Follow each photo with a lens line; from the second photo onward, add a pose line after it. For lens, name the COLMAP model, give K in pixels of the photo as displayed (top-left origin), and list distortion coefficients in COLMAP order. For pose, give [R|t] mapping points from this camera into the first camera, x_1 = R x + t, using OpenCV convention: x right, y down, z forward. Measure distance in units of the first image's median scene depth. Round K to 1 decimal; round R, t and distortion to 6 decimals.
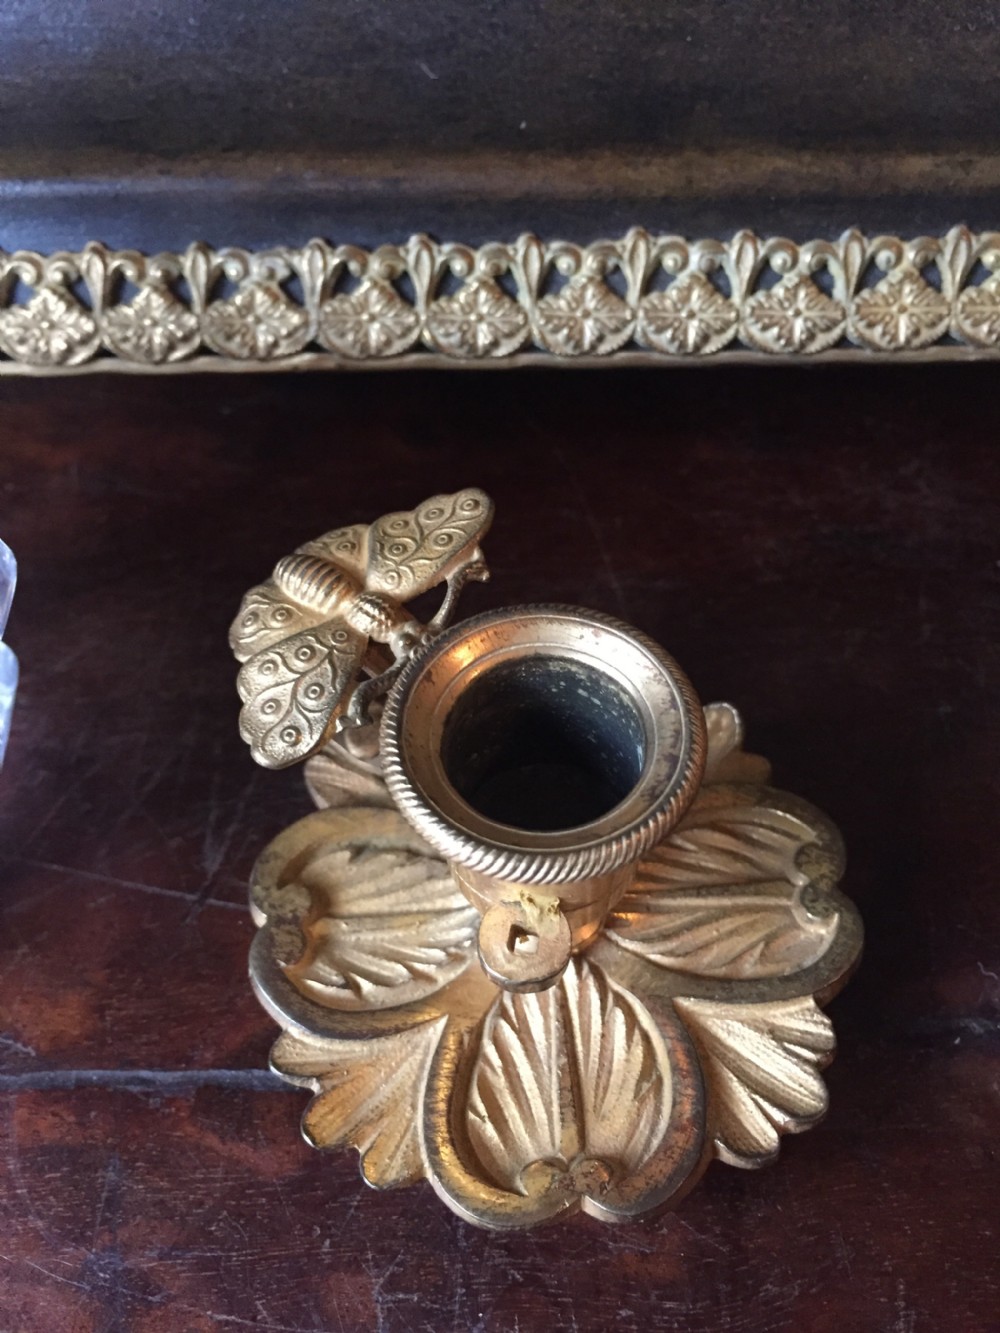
lens RADIAL K [[1204.1, 0, 507.3], [0, 1204.1, 674.2], [0, 0, 1]] dist [0.064217, -0.141544]
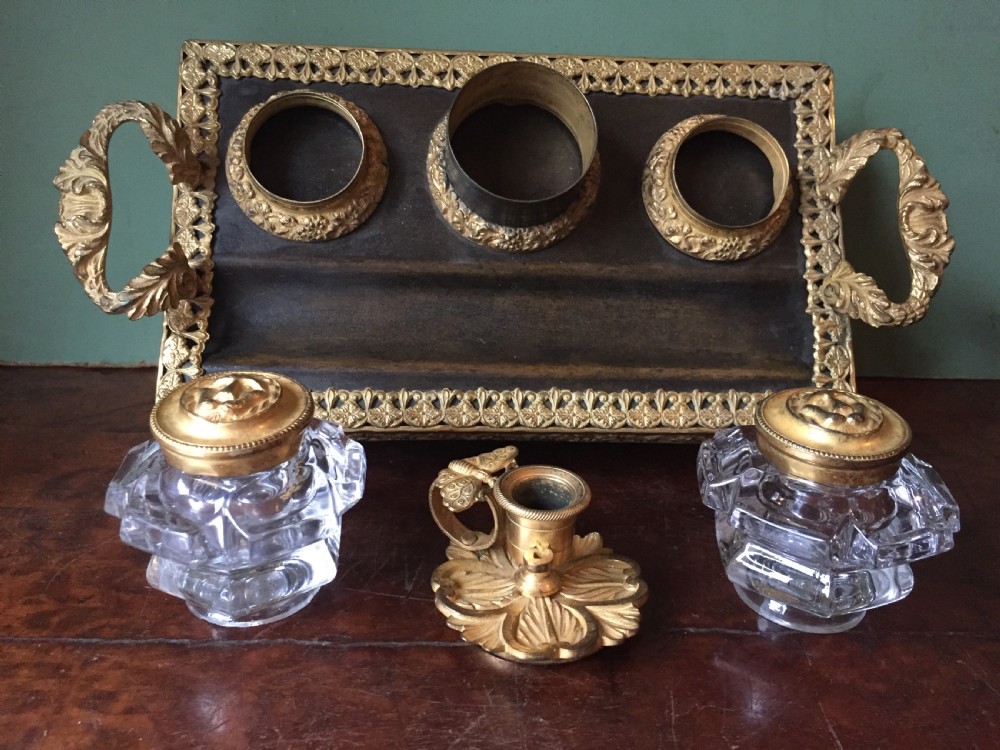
lens RADIAL K [[903.3, 0, 501.7], [0, 903.3, 379.9], [0, 0, 1]] dist [0.064217, -0.141544]
pose [[0.995537, 0.028355, 0.090016, -0.220788], [0.019527, 0.871273, -0.490411, 0.698840], [-0.092334, 0.489979, 0.866830, -0.916701]]
